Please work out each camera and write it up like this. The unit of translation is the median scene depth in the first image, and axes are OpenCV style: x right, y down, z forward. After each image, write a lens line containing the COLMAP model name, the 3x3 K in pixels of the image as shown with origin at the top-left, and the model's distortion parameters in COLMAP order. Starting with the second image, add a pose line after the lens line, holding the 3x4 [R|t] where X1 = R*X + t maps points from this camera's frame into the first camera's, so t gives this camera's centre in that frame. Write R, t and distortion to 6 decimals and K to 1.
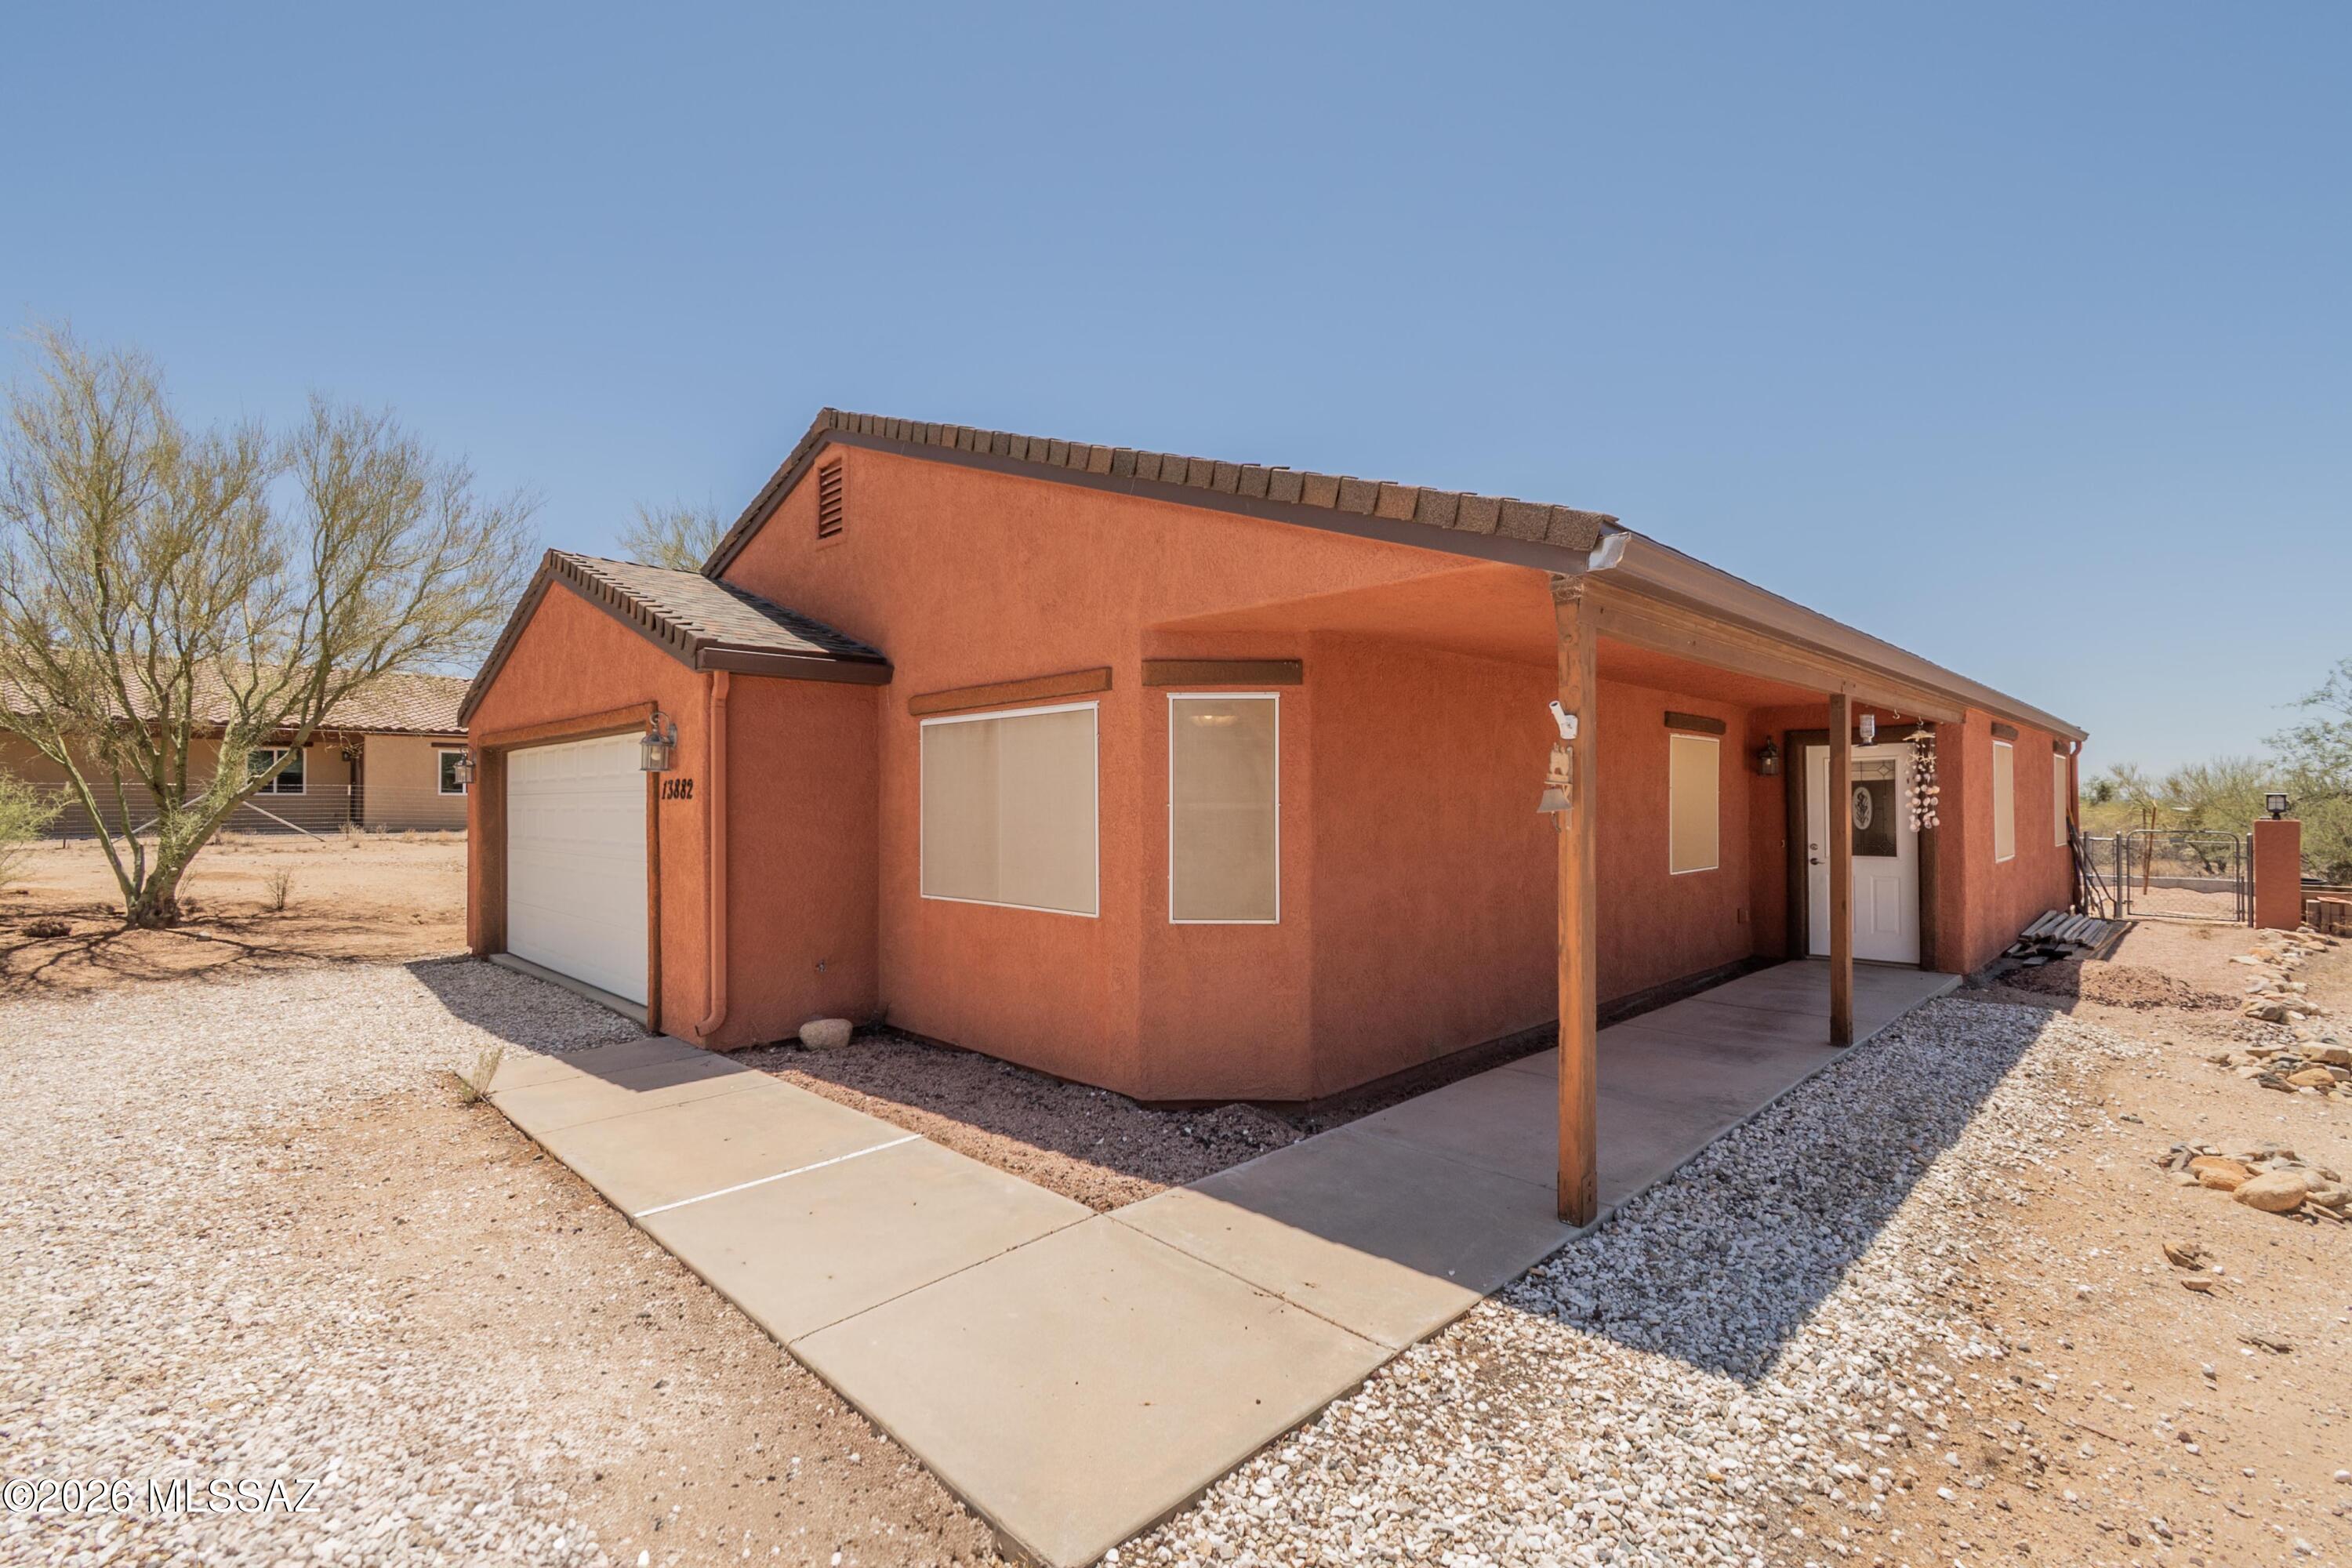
lens RADIAL K [[1059.5, 0, 1168.7], [0, 1059.5, 787.2], [0, 0, 1]] dist [0.009849, -0.004859]
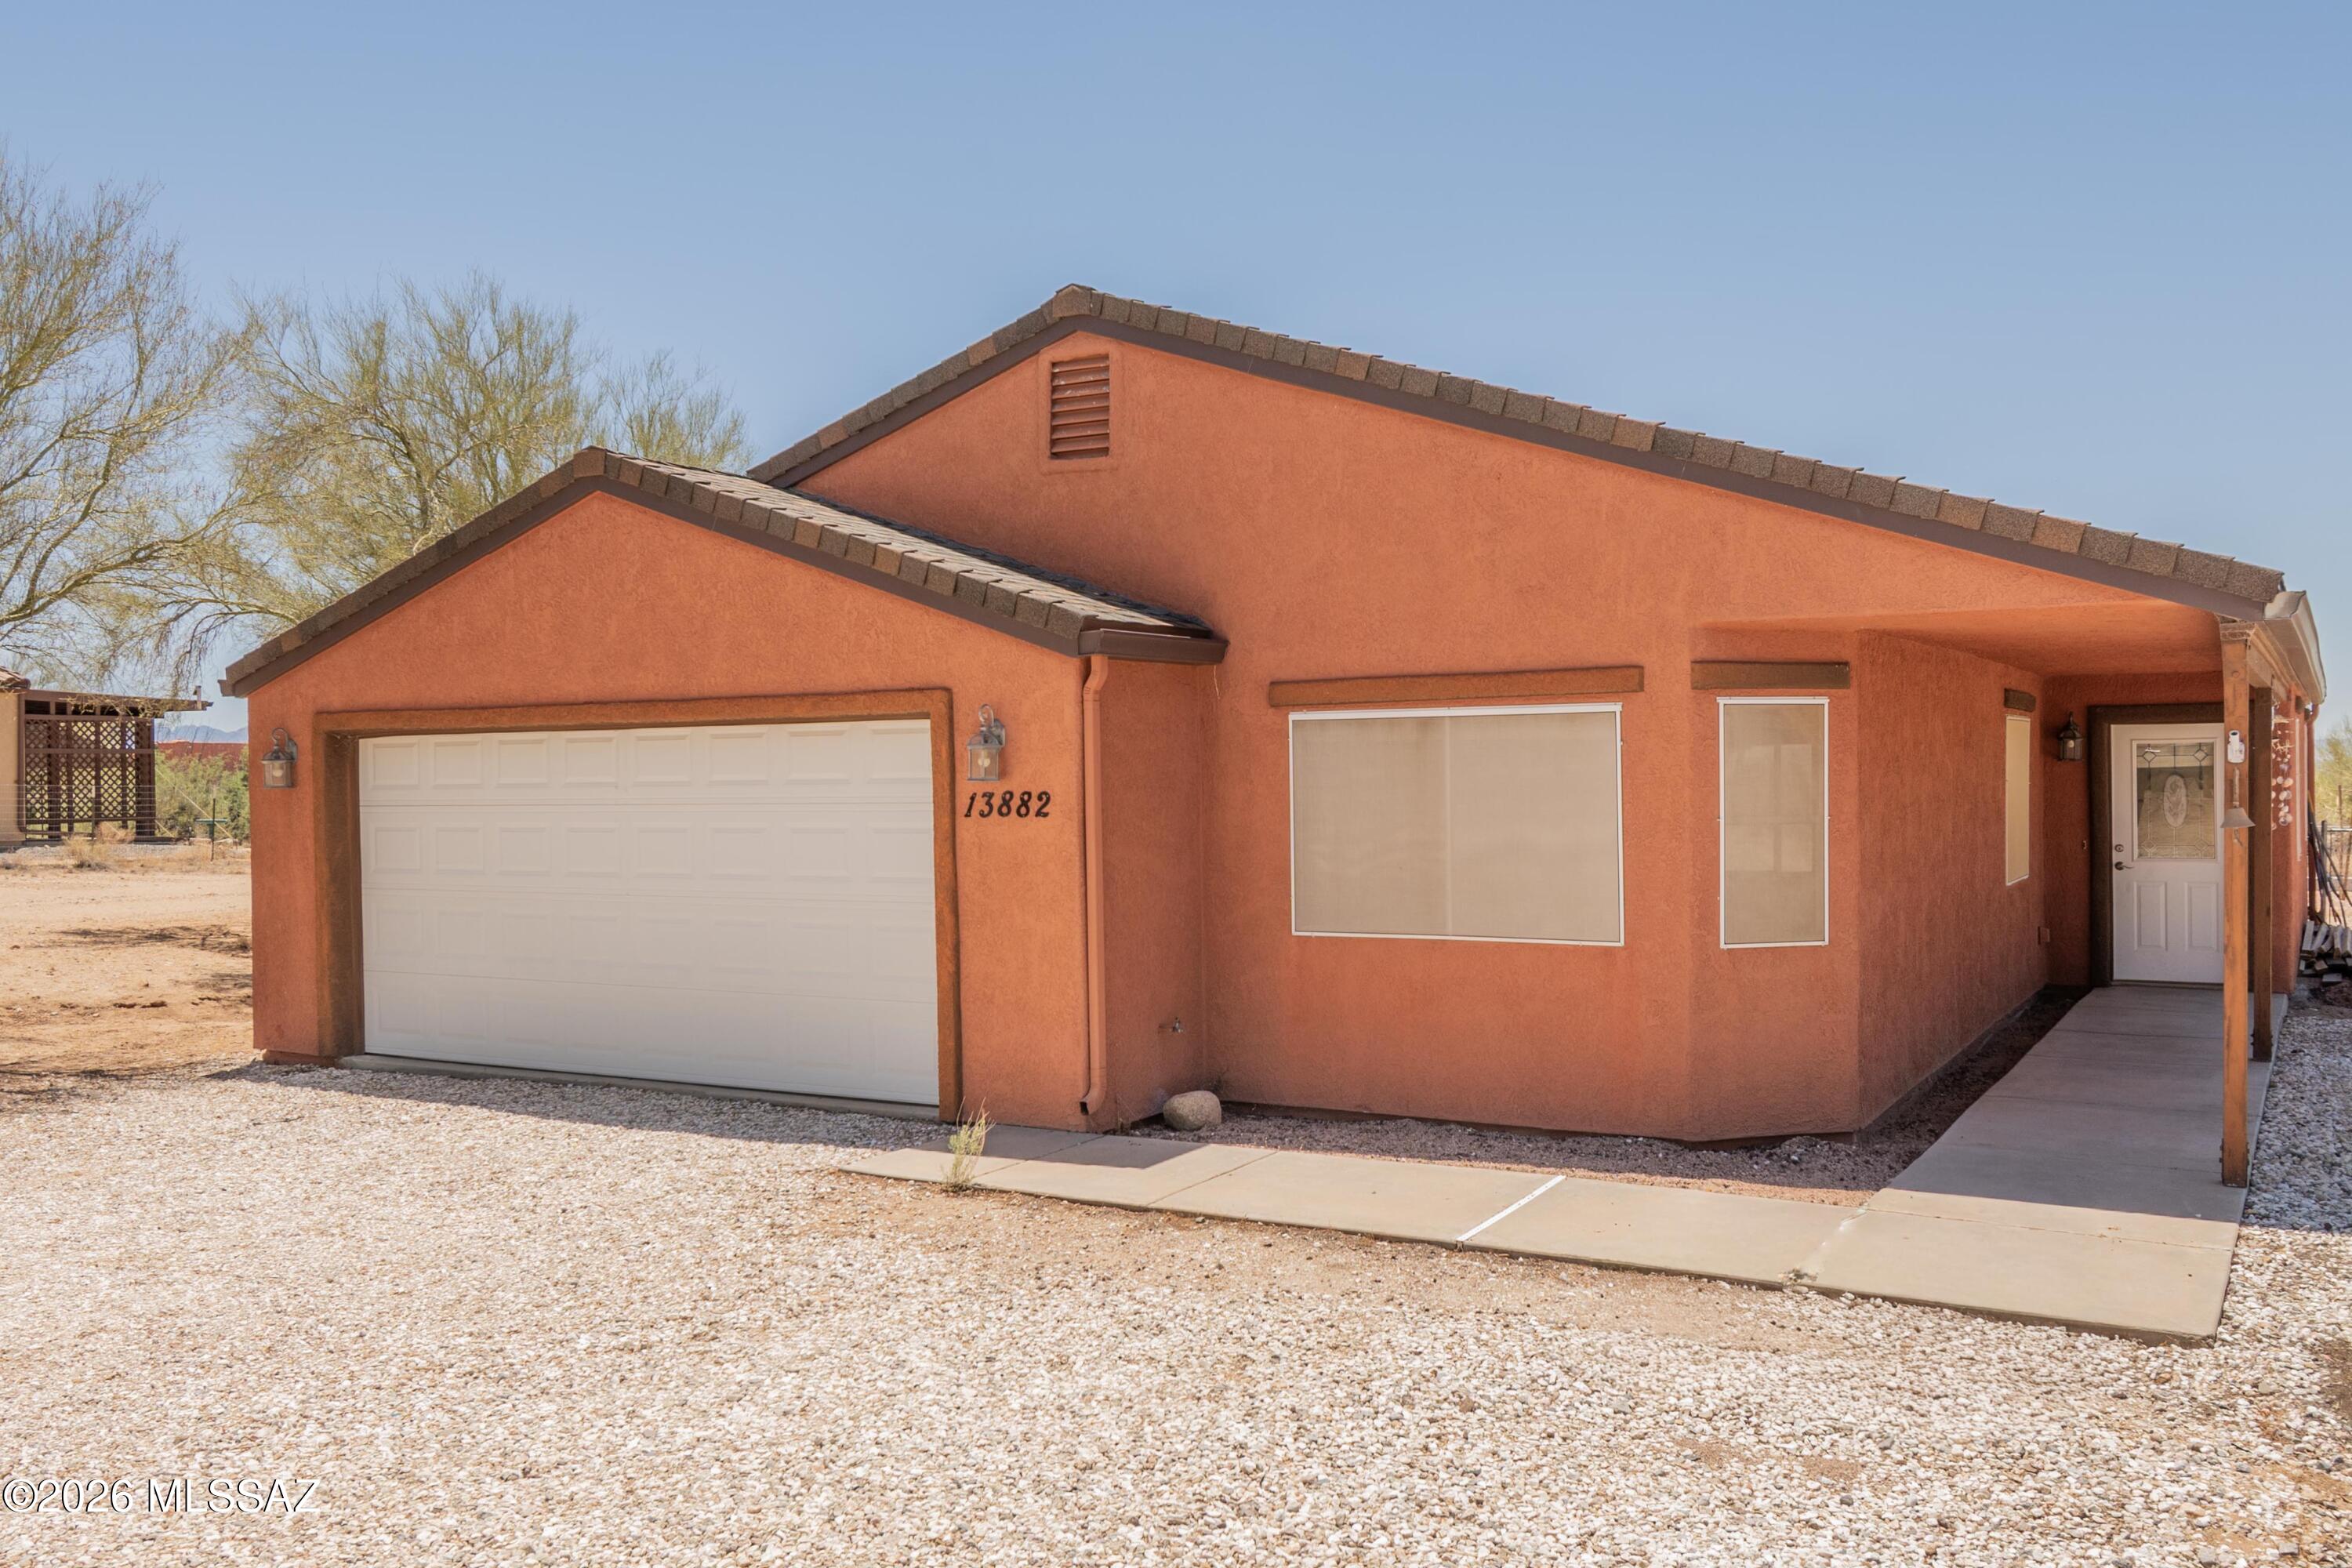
lens RADIAL K [[2014.8, 0, 1171.6], [0, 2014.8, 792.8], [0, 0, 1]] dist [0.003436, -0.002645]
pose [[0.965799, -0.012463, 0.258994, -0.881458], [0.006547, 0.999698, 0.023690, -0.049363], [-0.259211, -0.021185, 0.965588, -0.543159]]
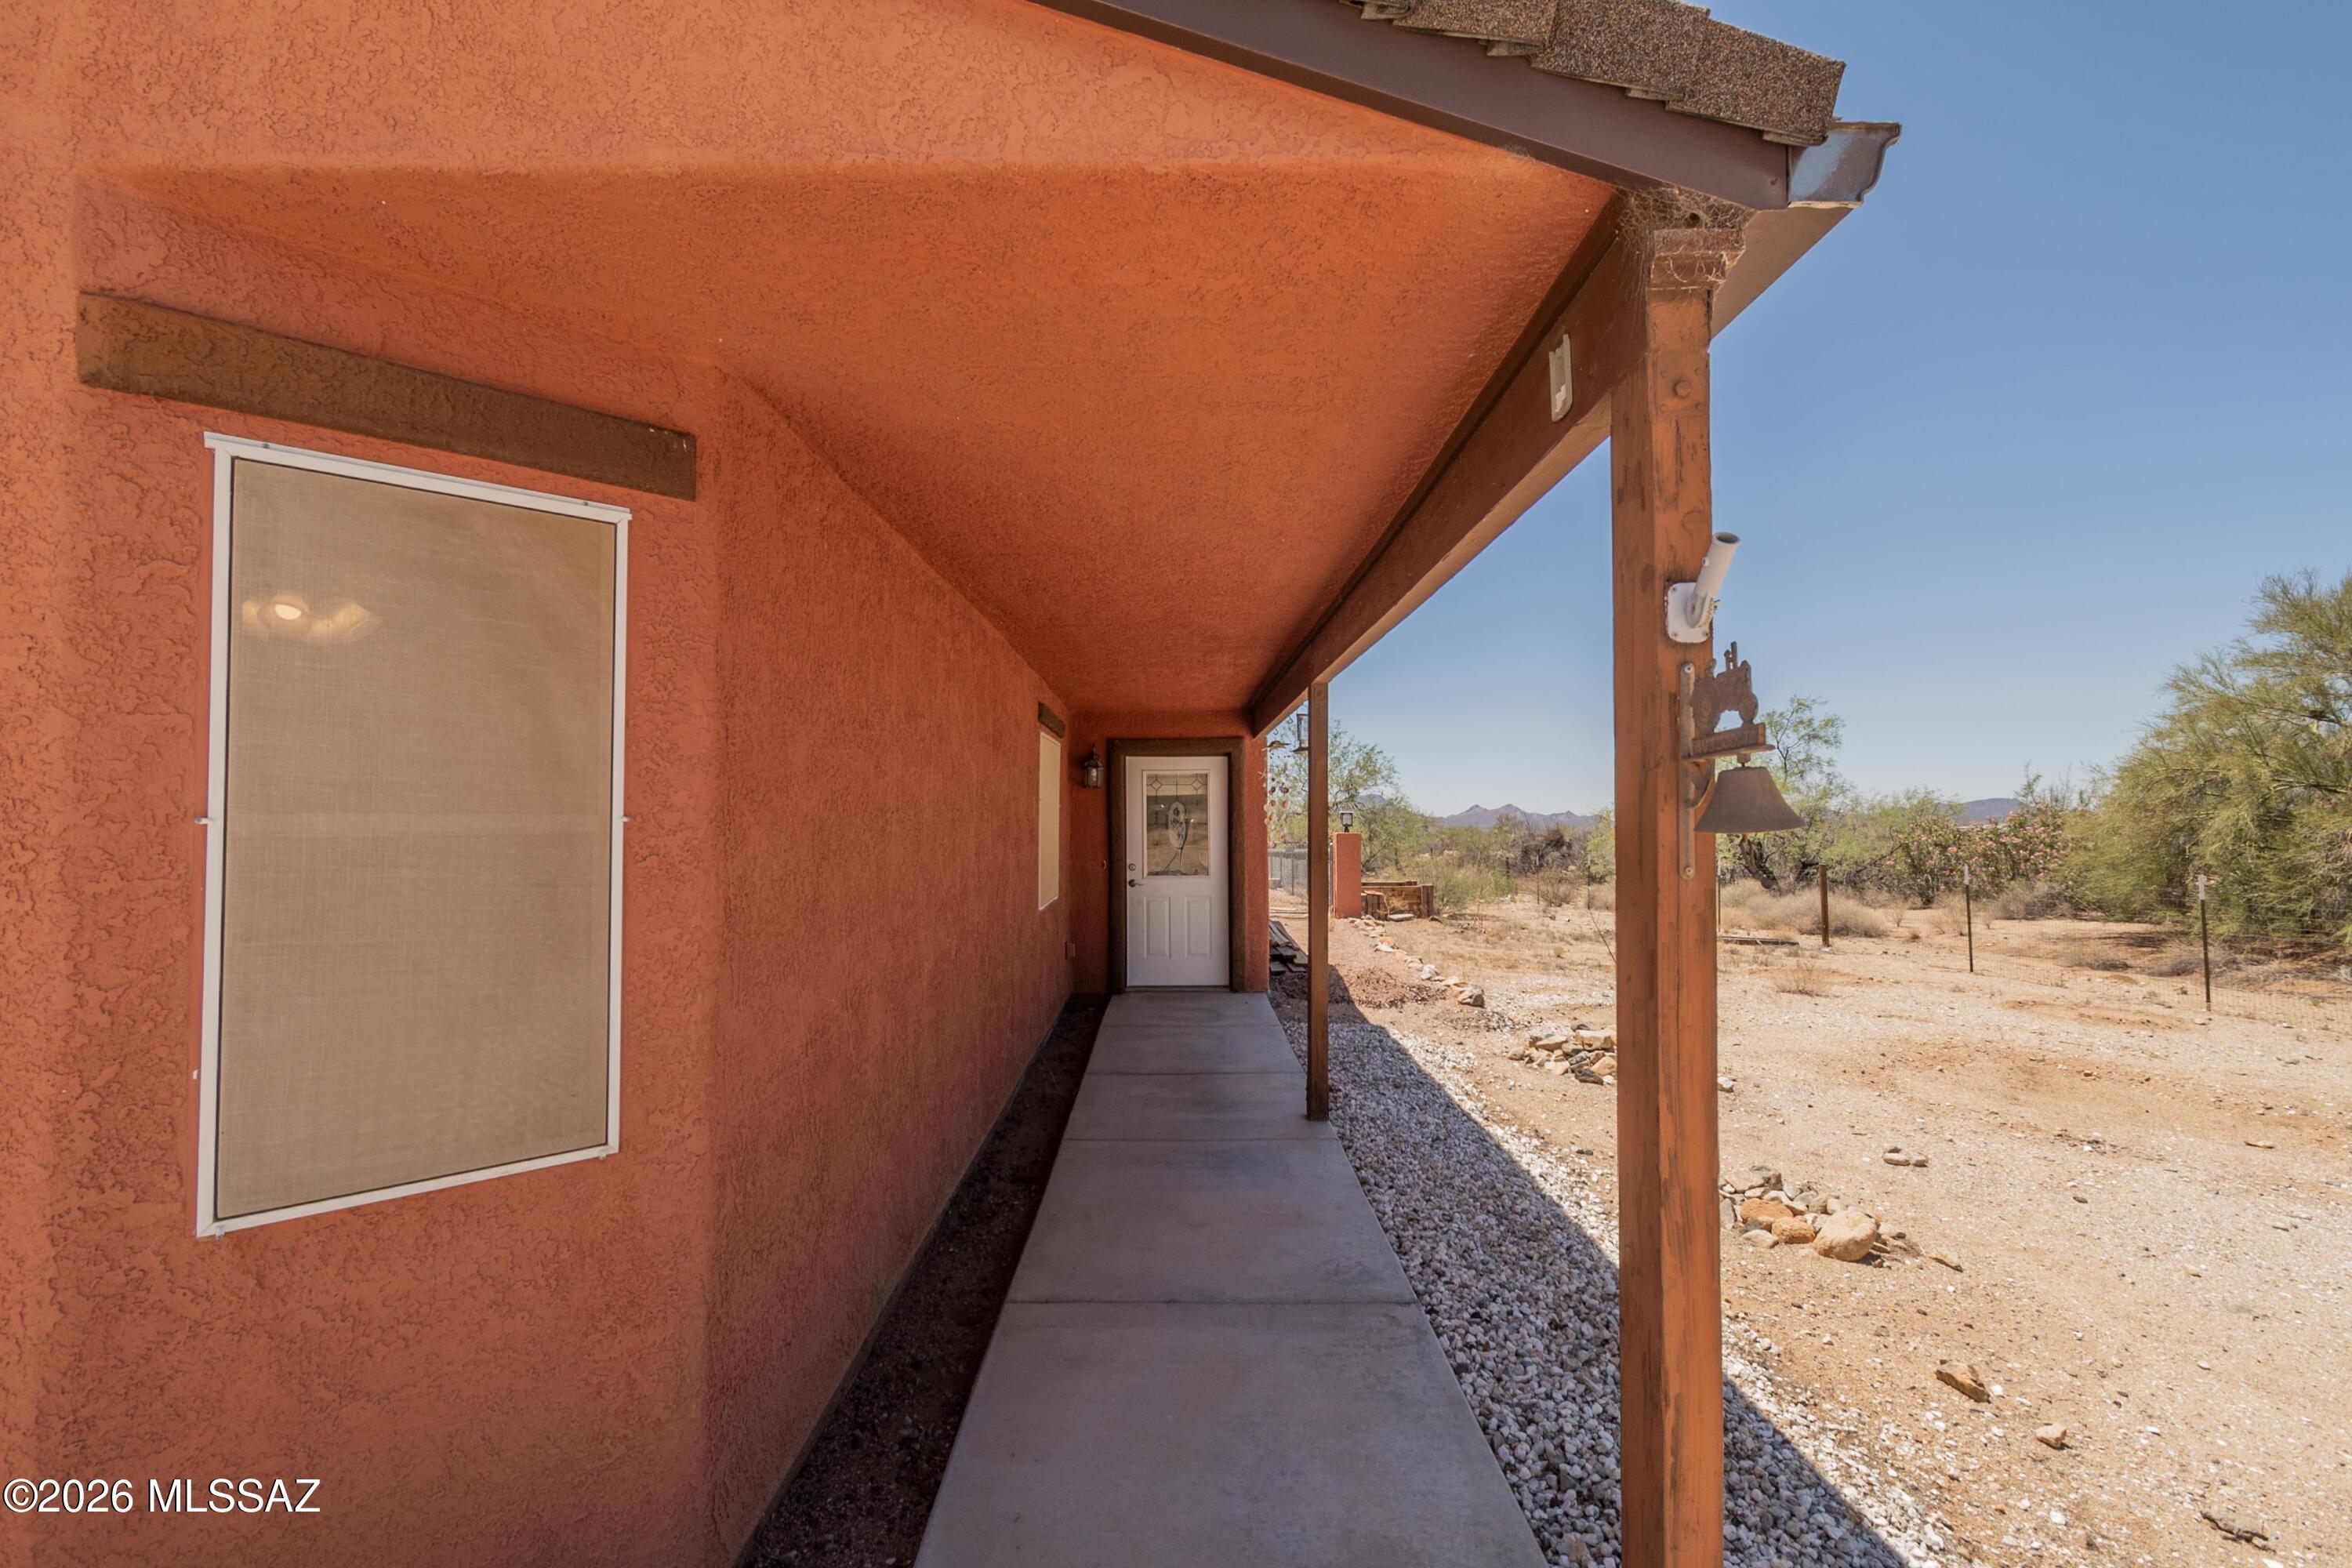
lens RADIAL K [[1059.5, 0, 1186.6], [0, 1059.5, 789.8], [0, 0, 1]] dist [0.009849, -0.004859]
pose [[0.697918, 0.018206, 0.715946, -0.019978], [-0.006674, 0.999799, -0.018918, 0.011573], [-0.716147, 0.008425, 0.697899, 0.590899]]
